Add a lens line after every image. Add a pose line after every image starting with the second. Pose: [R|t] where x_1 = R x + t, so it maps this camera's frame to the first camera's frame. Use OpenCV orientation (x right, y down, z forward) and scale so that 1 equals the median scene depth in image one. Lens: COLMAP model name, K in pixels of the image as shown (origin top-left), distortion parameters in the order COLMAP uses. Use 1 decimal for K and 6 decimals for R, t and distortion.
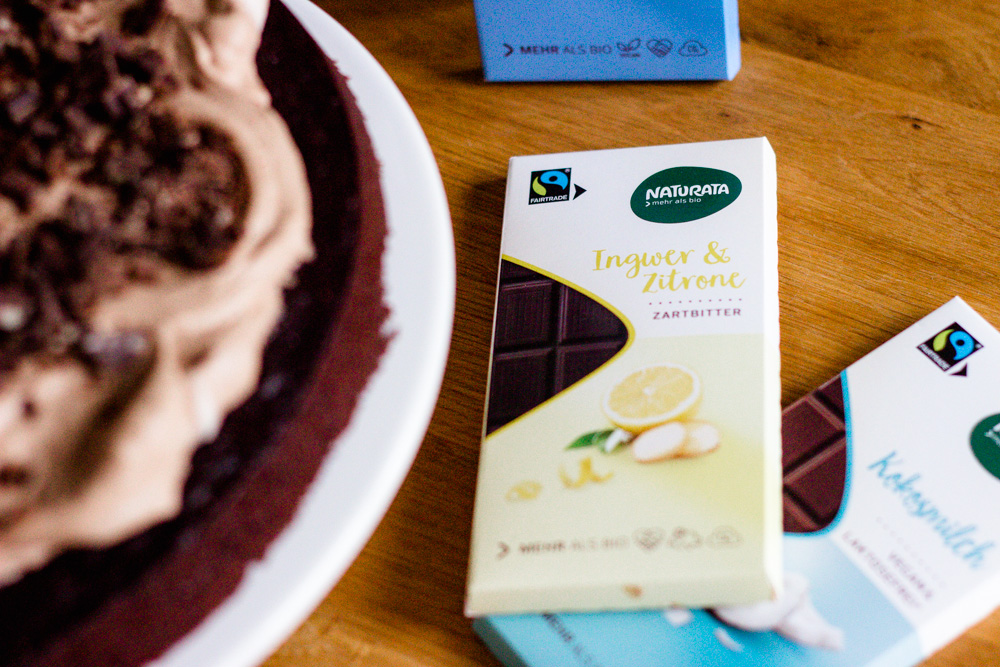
lens RADIAL K [[2510.7, 0, 498.6], [0, 2510.7, 333.8], [0, 0, 1]] dist [-0.110062, 0.000000]
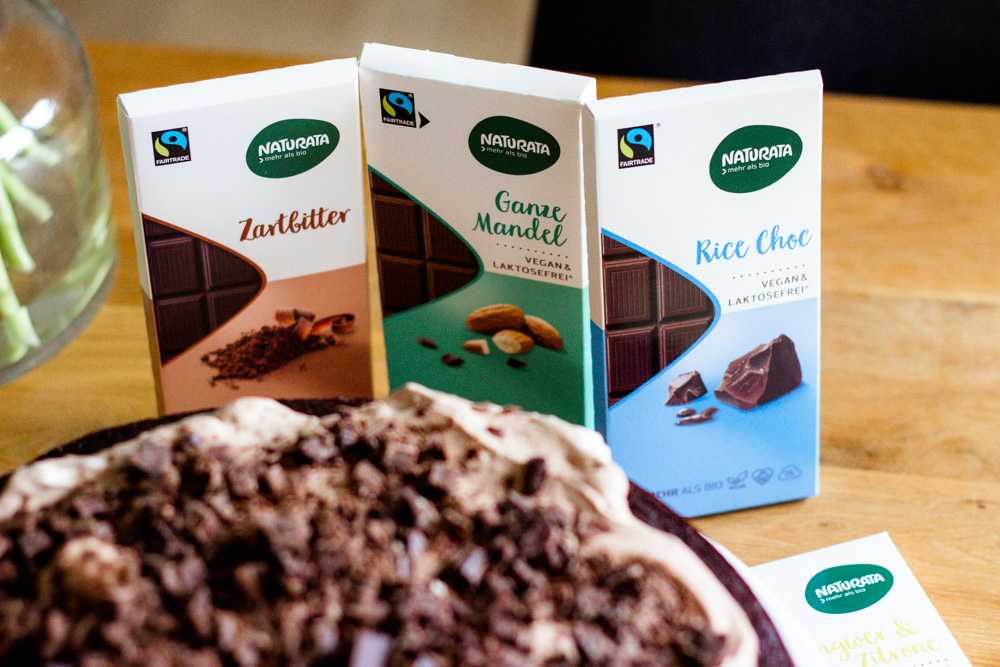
lens RADIAL K [[2510.7, 0, 503.1], [0, 2510.7, 334.9], [0, 0, 1]] dist [-0.110062, 0.000000]
pose [[0.934465, -0.123379, 0.333995, -0.453912], [0.193976, 0.963025, -0.186968, 0.017816], [-0.298578, 0.239502, 0.923845, -0.058595]]
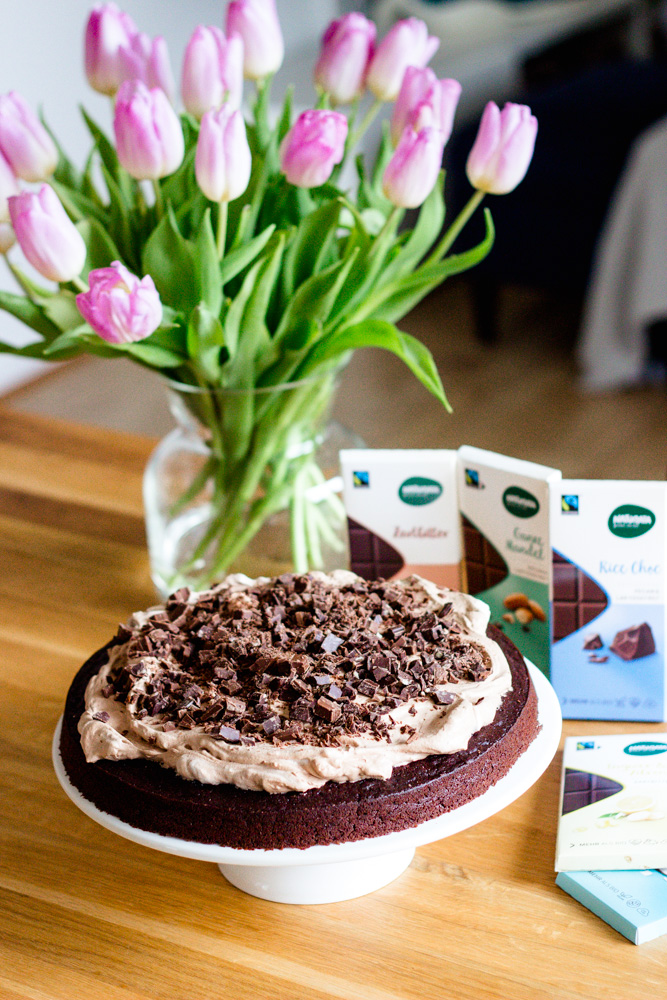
lens RADIAL K [[2510.7, 0, 331.6], [0, 2510.7, 498.6], [0, 0, 1]] dist [-0.110062, 0.000000]
pose [[0.995971, 0.087698, -0.018708, -0.185543], [-0.086920, 0.892882, -0.441822, 0.762678], [-0.022043, 0.441668, 0.896908, -1.106817]]
